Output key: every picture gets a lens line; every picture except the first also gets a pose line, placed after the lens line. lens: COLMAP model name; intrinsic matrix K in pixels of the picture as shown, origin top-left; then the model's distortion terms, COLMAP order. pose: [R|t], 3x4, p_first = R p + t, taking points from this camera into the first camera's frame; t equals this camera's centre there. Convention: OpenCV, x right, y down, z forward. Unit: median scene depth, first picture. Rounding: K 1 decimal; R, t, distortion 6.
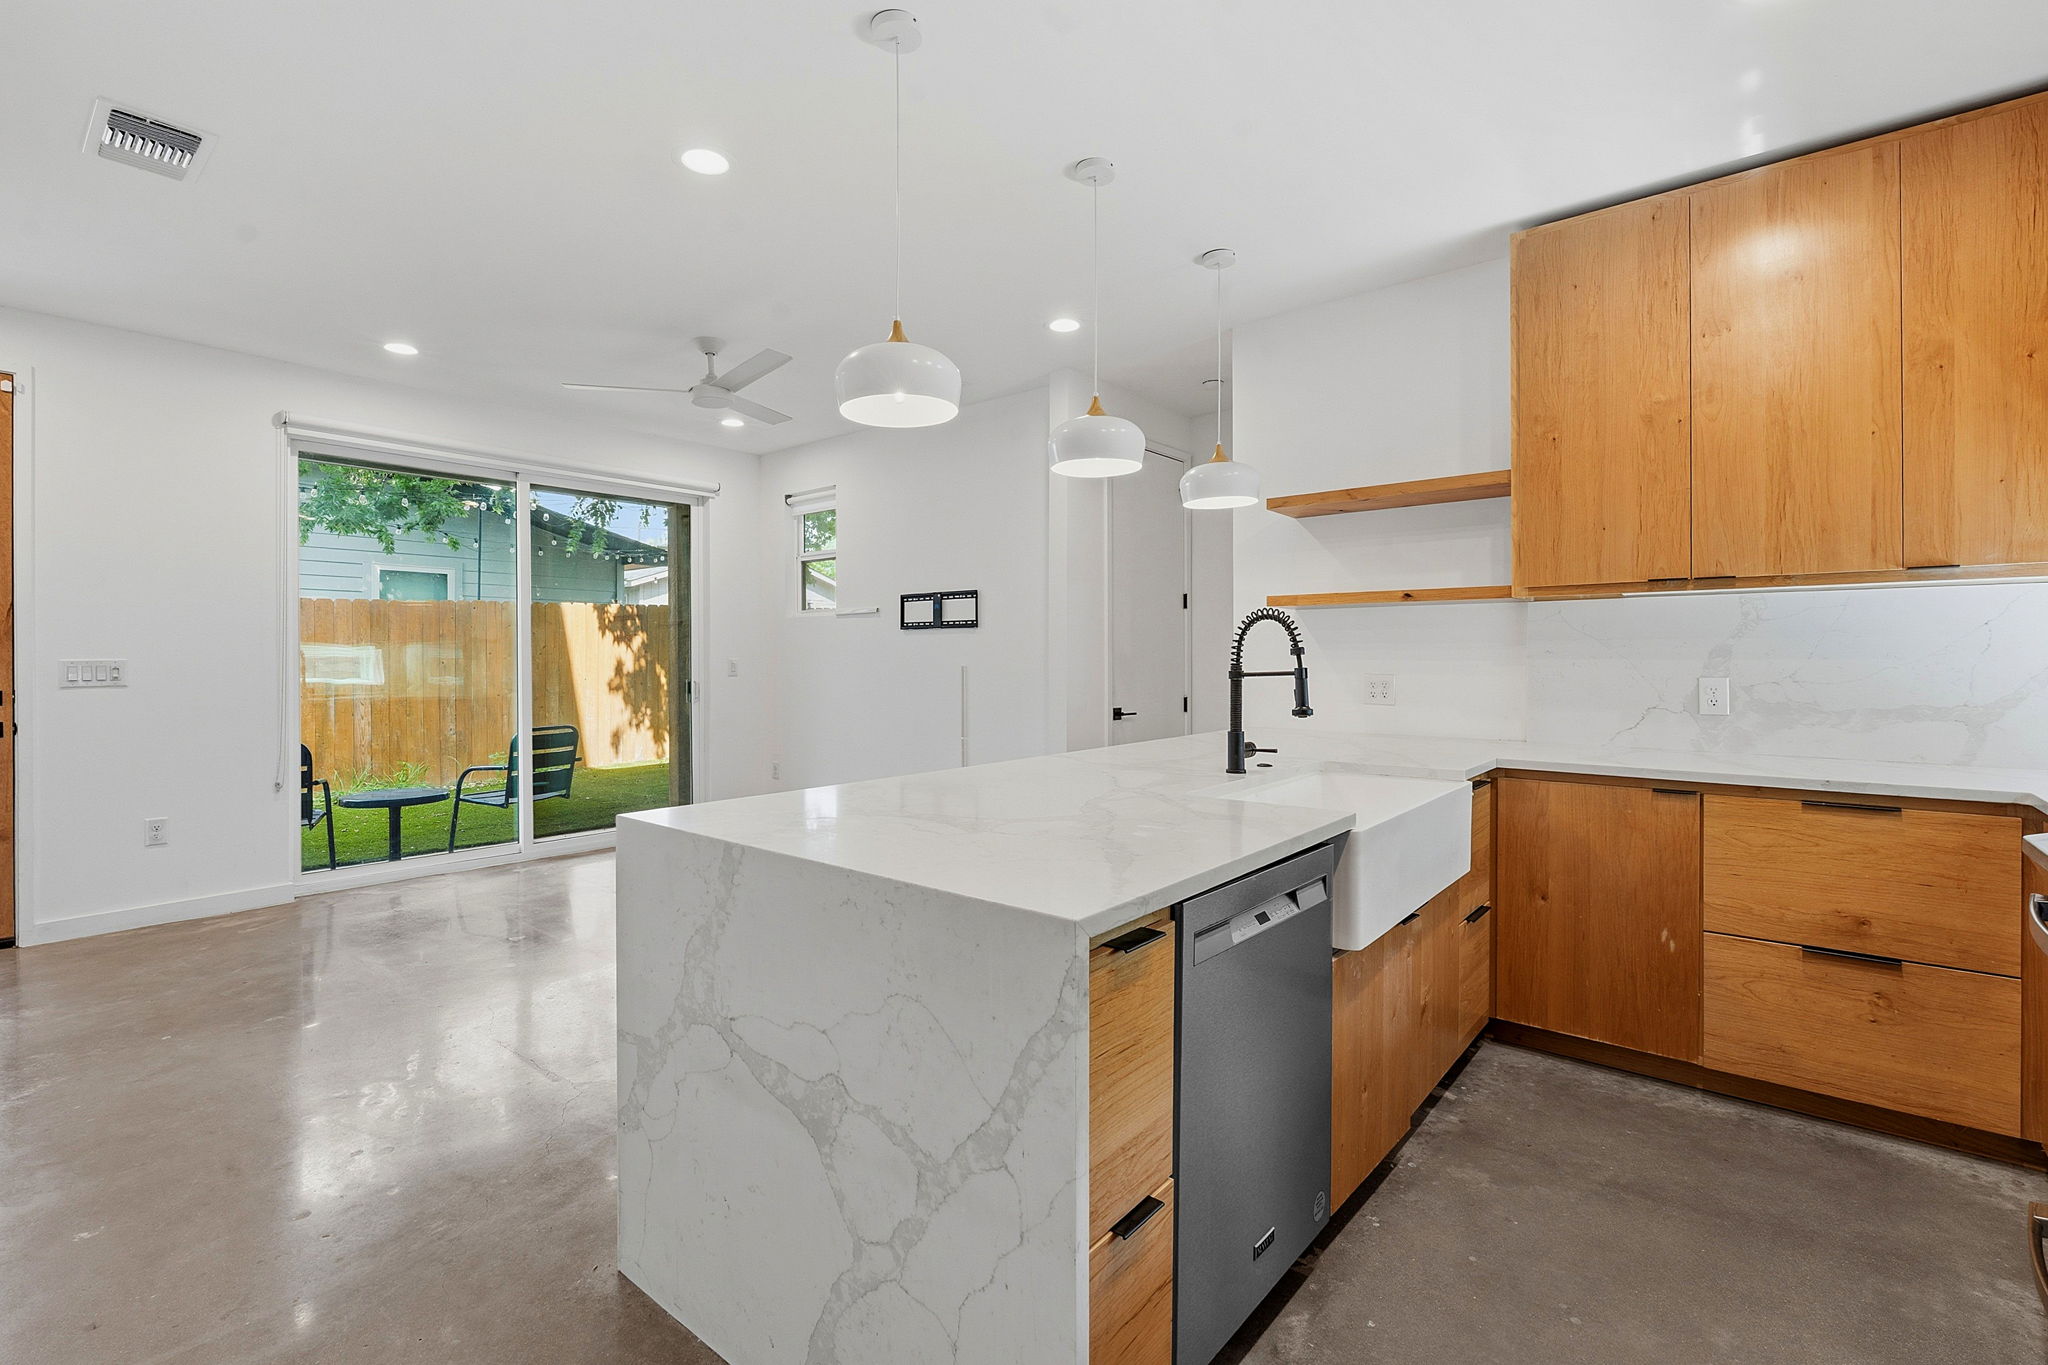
lens RADIAL K [[911.6, 0, 1027.8], [0, 911.6, 661.2], [0, 0, 1]] dist [-0.010407, 0.002413]
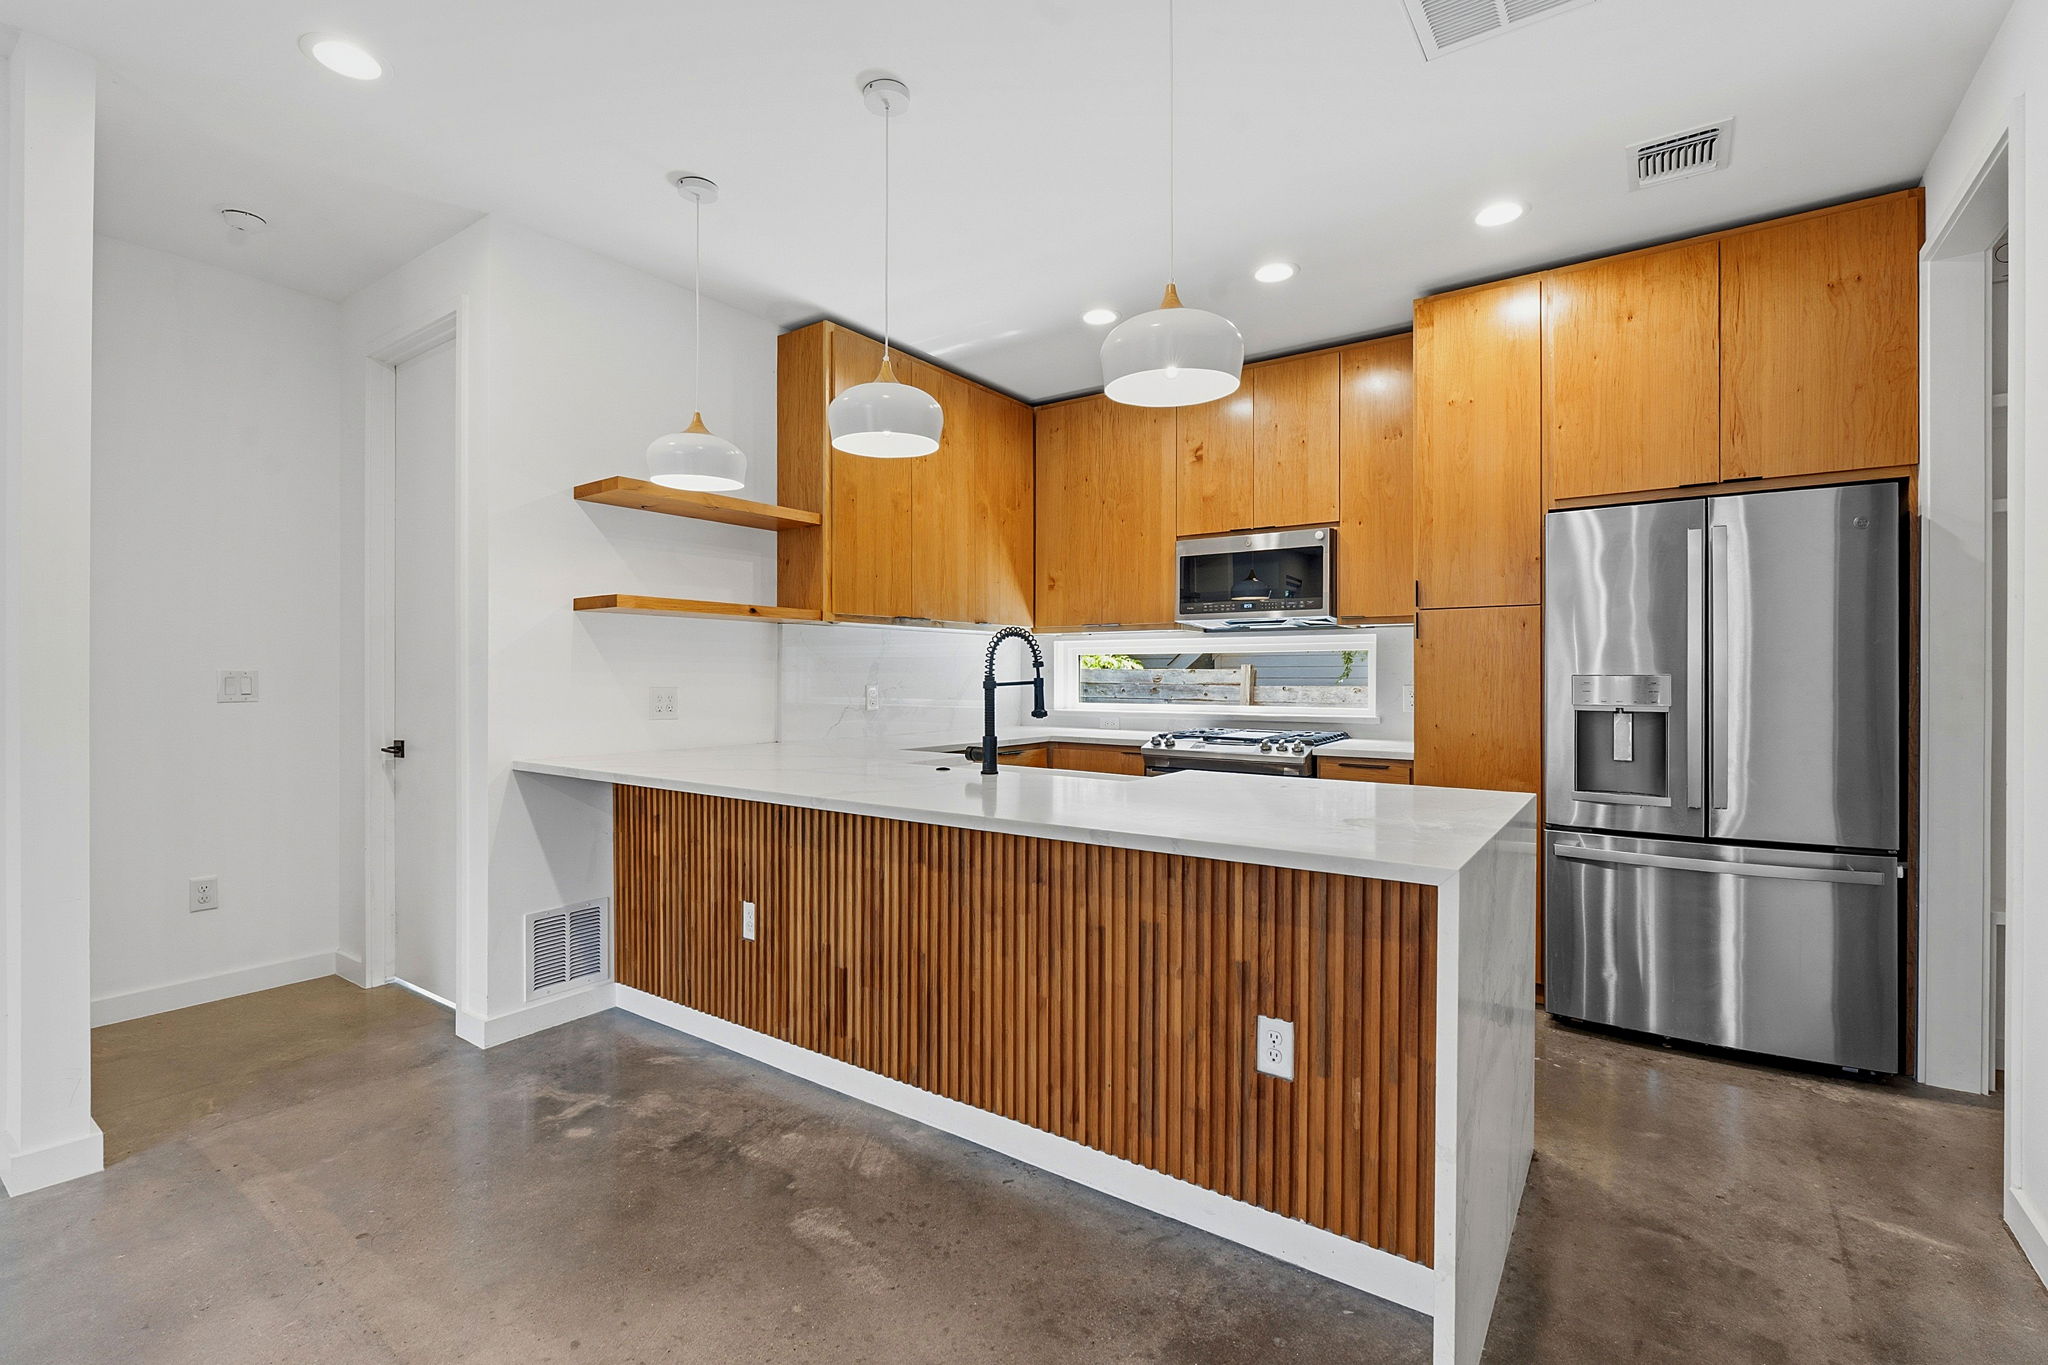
lens RADIAL K [[911.6, 0, 1026.3], [0, 911.6, 677.9], [0, 0, 1]] dist [-0.010407, 0.002413]
pose [[-0.080870, -0.001872, 0.996723, -0.393721], [0.000809, 0.999998, 0.001943, 0.002182], [-0.996724, 0.000964, -0.080868, 0.469143]]
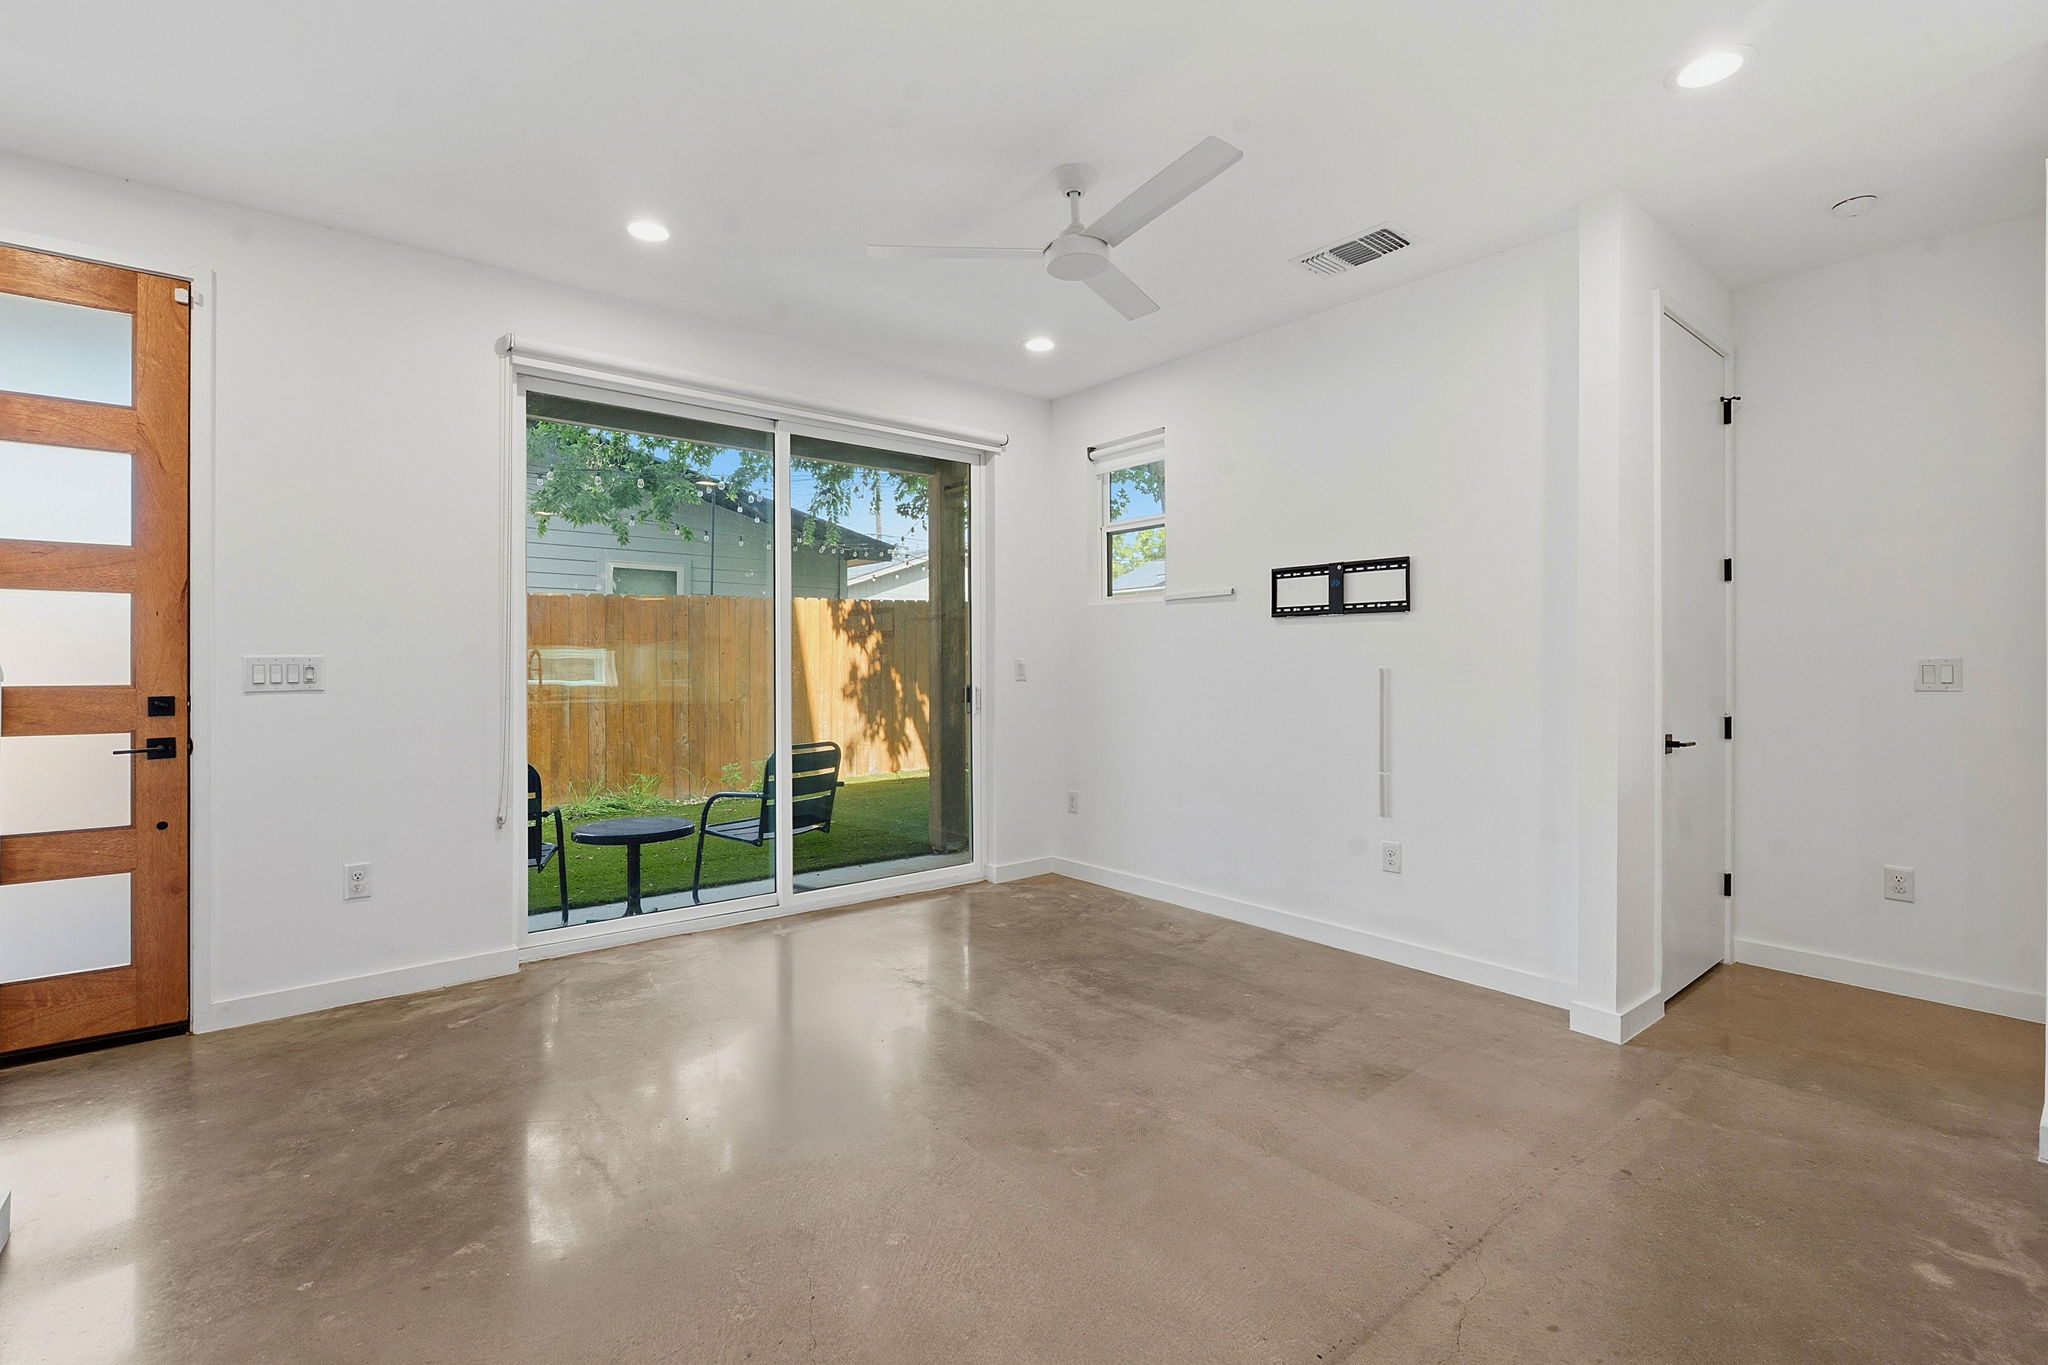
lens RADIAL K [[911.6, 0, 1025.3], [0, 911.6, 663.9], [0, 0, 1]] dist [-0.010407, 0.002413]
pose [[0.981917, 0.001471, -0.189306, -0.200760], [-0.002131, 0.999992, -0.003284, 0.004675], [0.189300, 0.003628, 0.981913, 0.268994]]
